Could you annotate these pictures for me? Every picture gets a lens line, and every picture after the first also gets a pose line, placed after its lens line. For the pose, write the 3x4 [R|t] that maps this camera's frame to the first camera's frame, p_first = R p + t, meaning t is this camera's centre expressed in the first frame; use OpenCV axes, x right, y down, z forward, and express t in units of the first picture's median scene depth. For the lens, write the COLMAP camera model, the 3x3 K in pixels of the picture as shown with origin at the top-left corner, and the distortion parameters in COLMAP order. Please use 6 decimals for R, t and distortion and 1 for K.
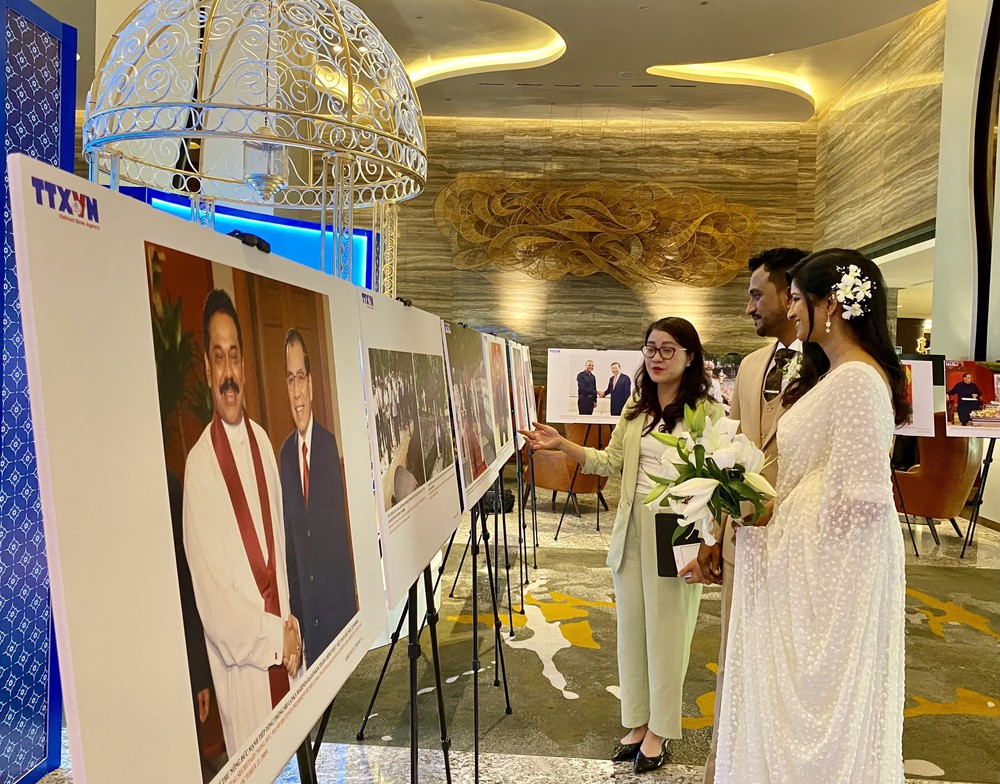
lens RADIAL K [[857.9, 0, 513.9], [0, 857.9, 389.5], [0, 0, 1]] dist [0.183979, -0.515981]
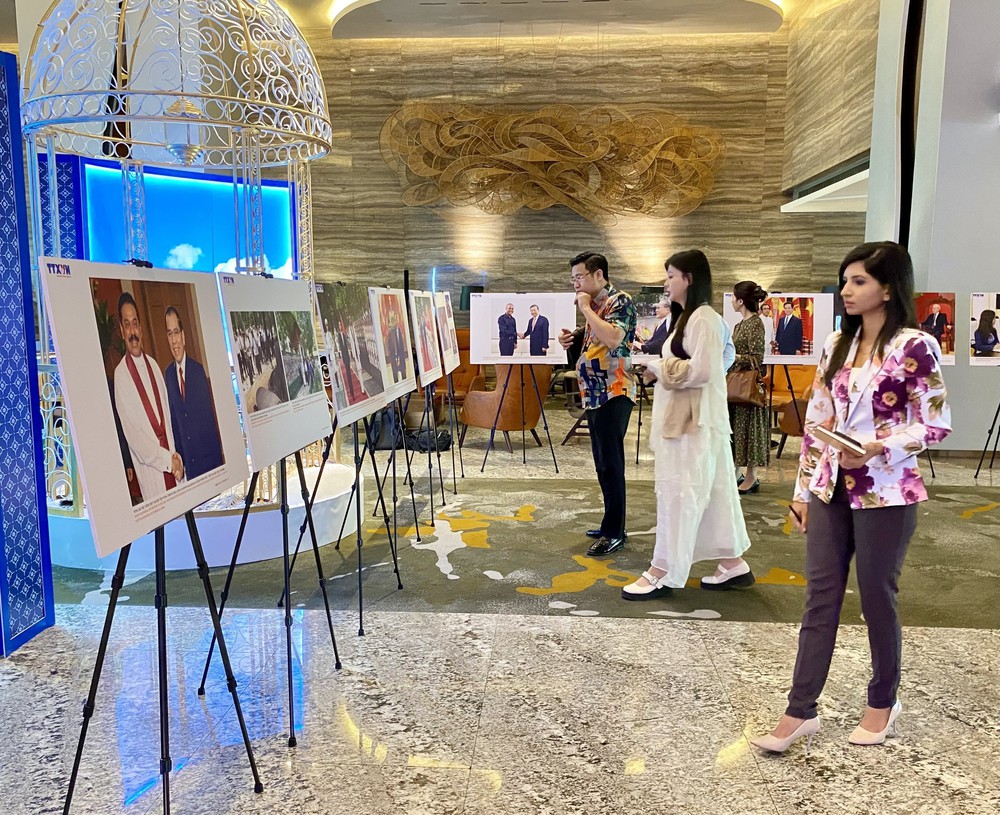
lens RADIAL K [[942.1, 0, 490.3], [0, 942.1, 452.5], [0, 0, 1]] dist [0.146062, -0.339819]
pose [[0.999548, -0.027544, -0.012074, 0.032088], [0.028851, 0.991550, 0.126477, 0.000137], [0.008488, -0.126768, 0.991896, -0.076352]]
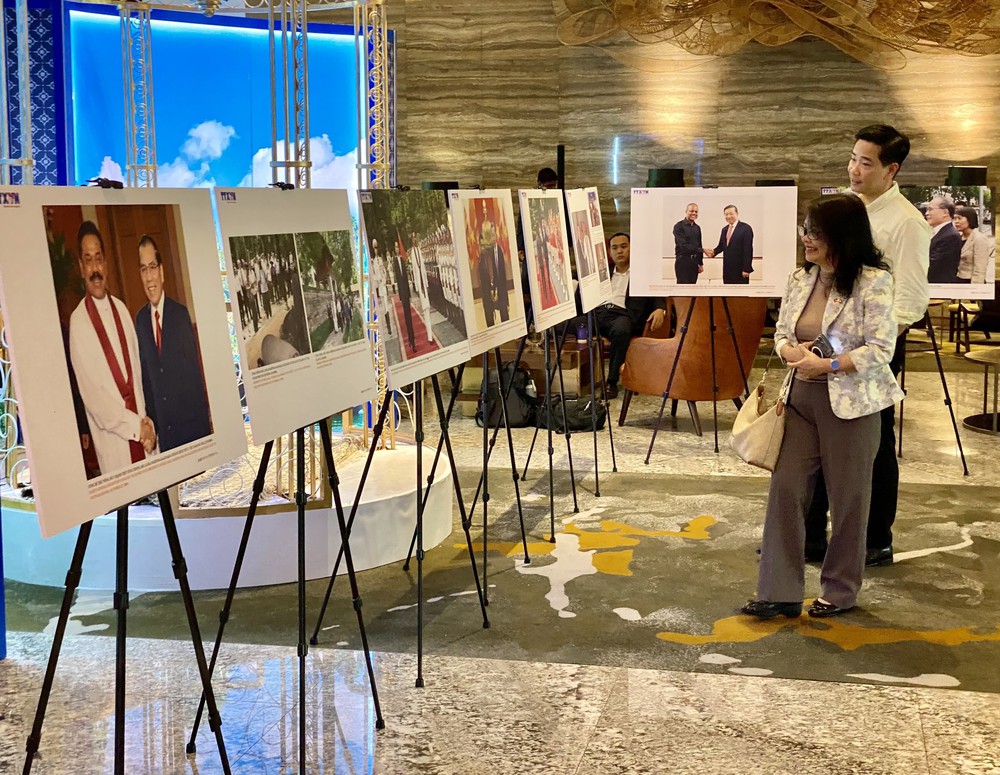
lens RADIAL K [[1562.7, 0, 500.0], [0, 1562.7, 387.5], [0, 0, 1]] dist [0.111969, 0.047471]
pose [[0.988483, -0.015246, -0.150561, 0.053647], [0.029197, 0.995433, 0.090886, -0.002610], [0.148488, -0.094235, 0.984414, -0.113989]]
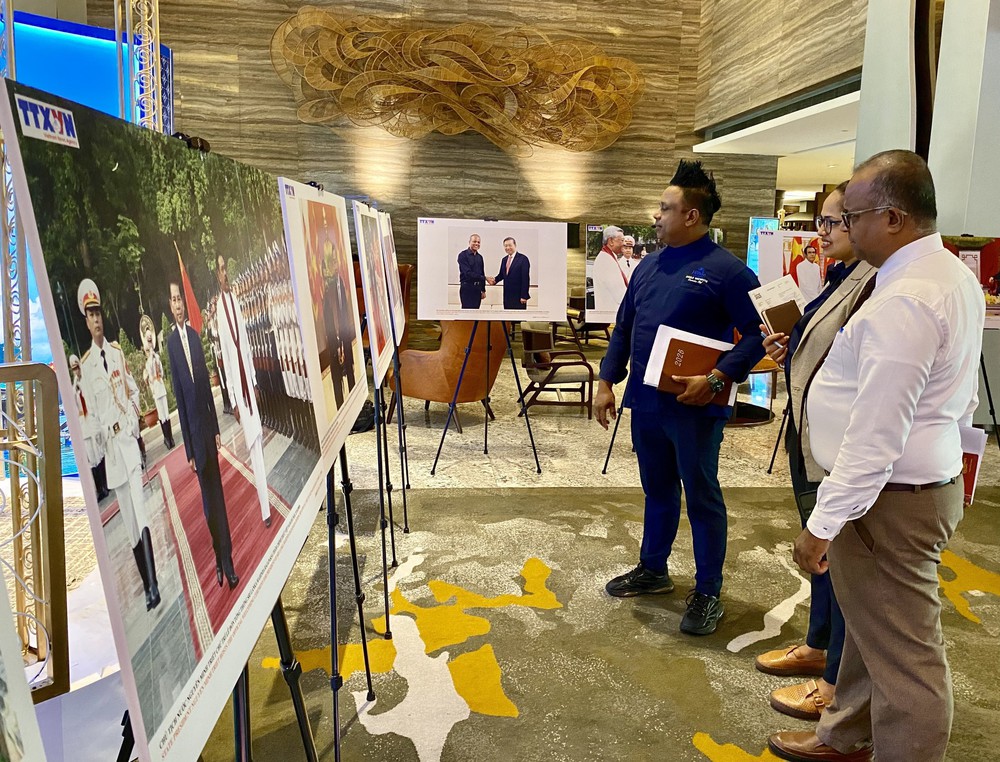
lens RADIAL K [[835.9, 0, 535.0], [0, 835.9, 357.6], [0, 0, 1]] dist [0.146626, -0.392128]
pose [[0.983189, -0.025613, 0.180783, 0.002705], [0.004559, 0.993248, 0.115925, -0.005218], [-0.182532, -0.113152, 0.976667, 0.120419]]
